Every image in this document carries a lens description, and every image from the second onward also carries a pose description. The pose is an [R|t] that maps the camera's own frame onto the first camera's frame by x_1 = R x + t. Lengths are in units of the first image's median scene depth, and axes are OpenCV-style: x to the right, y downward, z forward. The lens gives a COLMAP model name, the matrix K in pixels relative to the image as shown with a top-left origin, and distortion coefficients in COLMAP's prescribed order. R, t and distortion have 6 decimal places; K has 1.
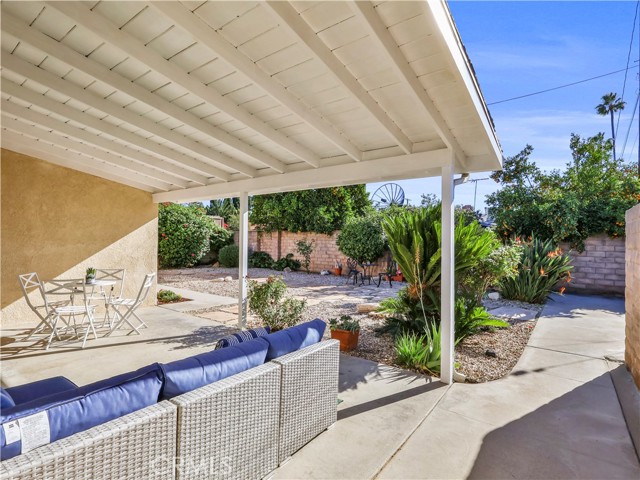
lens RADIAL K [[336.1, 0, 320.8], [0, 336.1, 243.3], [0, 0, 1]] dist [0.000258, 0.000877]
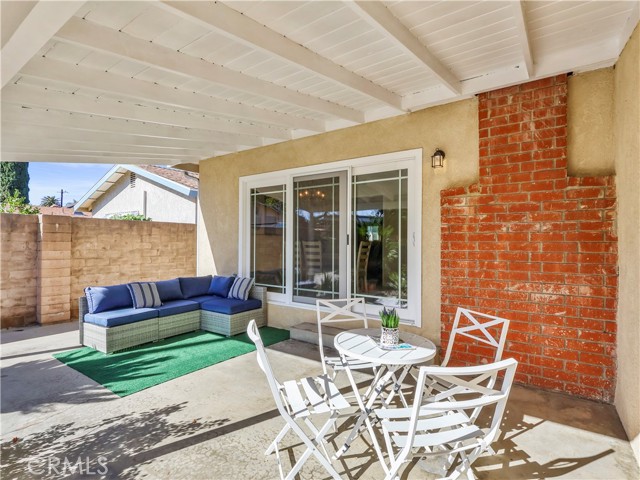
lens RADIAL K [[336.1, 0, 320.8], [0, 336.1, 243.3], [0, 0, 1]] dist [0.000258, 0.000877]
pose [[-0.999546, -0.014170, -0.026598, -0.641787], [-0.014207, 0.999898, 0.001195, -0.009828], [0.026579, 0.001572, -0.999645, 1.547207]]
